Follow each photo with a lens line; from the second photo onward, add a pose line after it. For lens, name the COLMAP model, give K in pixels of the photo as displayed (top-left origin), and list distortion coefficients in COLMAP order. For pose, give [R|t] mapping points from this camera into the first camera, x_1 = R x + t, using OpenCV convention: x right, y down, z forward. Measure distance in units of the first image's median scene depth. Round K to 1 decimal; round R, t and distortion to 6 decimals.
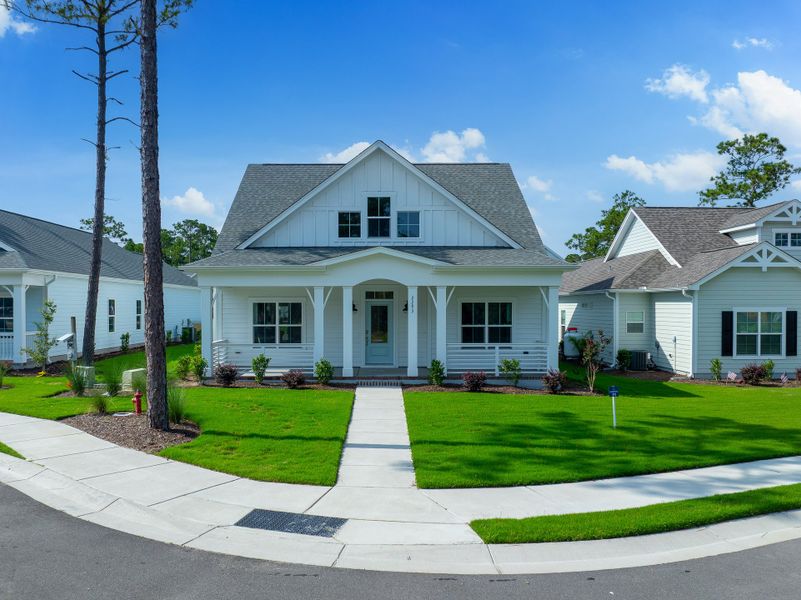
lens RADIAL K [[691.6, 0, 377.2], [0, 691.6, 306.8], [0, 0, 1]] dist [-0.026305, -0.028913]
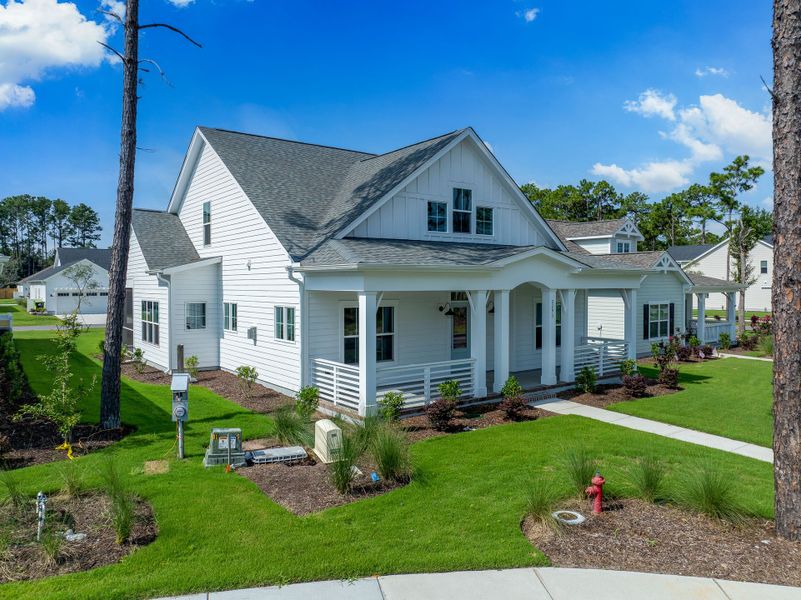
lens RADIAL K [[571.9, 0, 397.1], [0, 571.9, 298.6], [0, 0, 1]] dist [-0.045042, 0.009206]
pose [[0.802509, -0.015376, 0.596441, -0.516125], [0.001140, 0.999706, 0.024238, -0.032242], [-0.596638, -0.018771, 0.802291, 0.444809]]
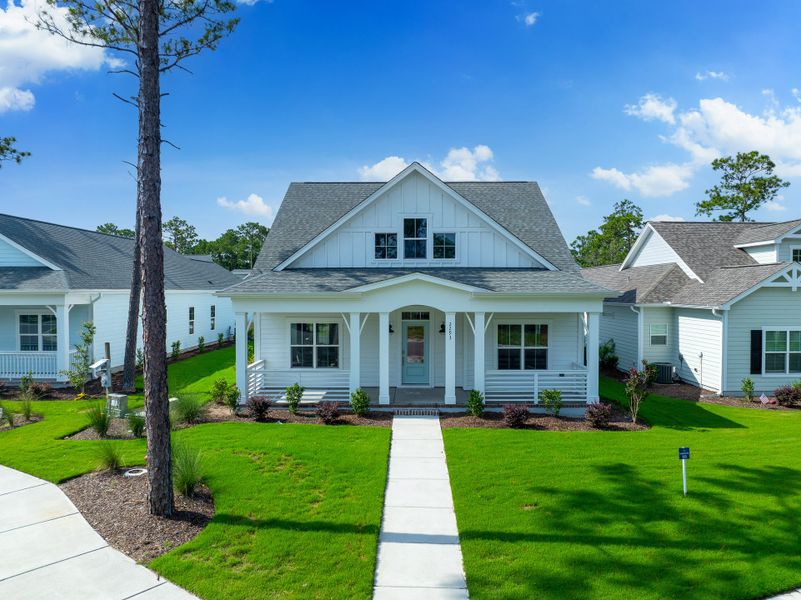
lens RADIAL K [[563.2, 0, 403.1], [0, 563.2, 294.1], [0, 0, 1]] dist [-0.036392, 0.002637]
pose [[0.999963, 0.001169, -0.008487, -0.008139], [-0.001109, 0.999974, 0.007074, -0.054266], [0.008495, -0.007064, 0.999939, 0.177882]]
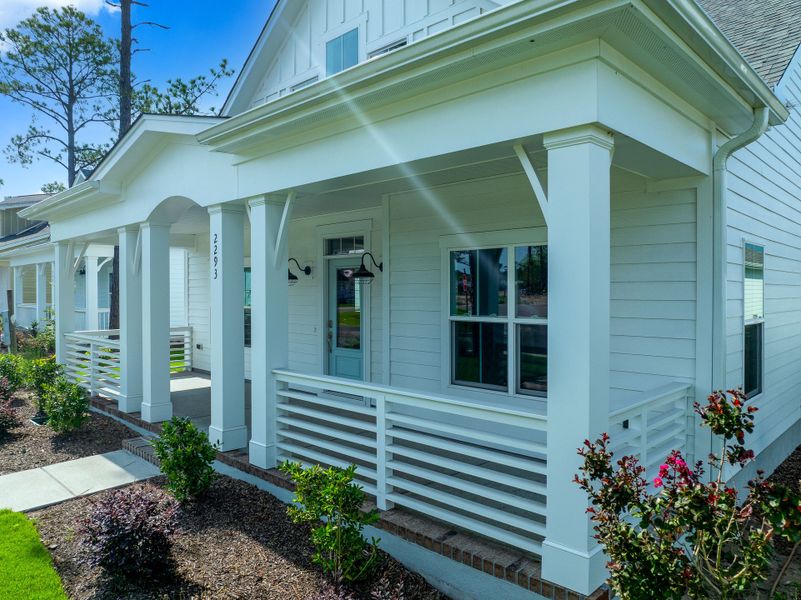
lens RADIAL K [[563.2, 0, 395.7], [0, 563.2, 298.2], [0, 0, 1]] dist [-0.036392, 0.002637]
pose [[0.712398, 0.008111, -0.701729, 0.292887], [-0.001617, 0.999950, 0.009916, 0.014748], [0.701774, -0.005930, 0.712375, 0.755683]]
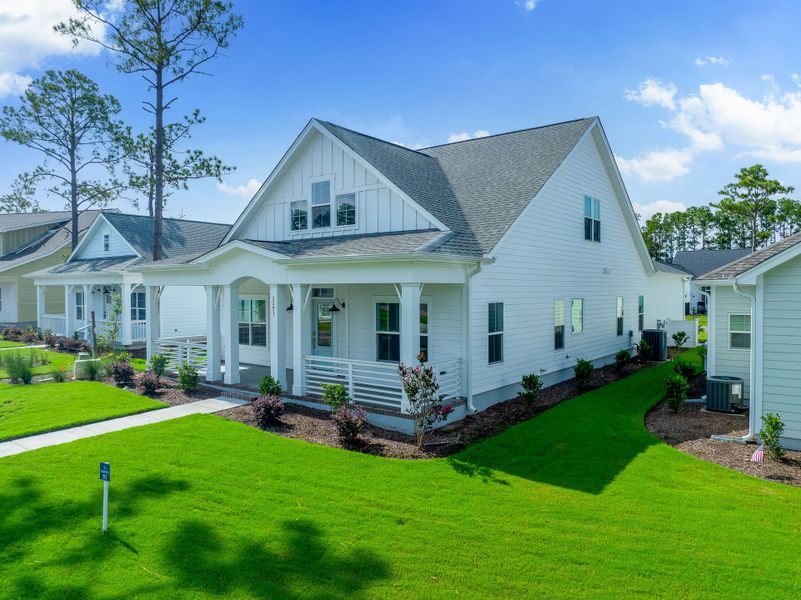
lens RADIAL K [[563.2, 0, 400.4], [0, 563.2, 293.4], [0, 0, 1]] dist [-0.036392, 0.002637]
pose [[0.792852, 0.005341, -0.609391, 0.523588], [0.000701, 0.999953, 0.009676, -0.022414], [0.609414, -0.008099, 0.792811, 0.487879]]
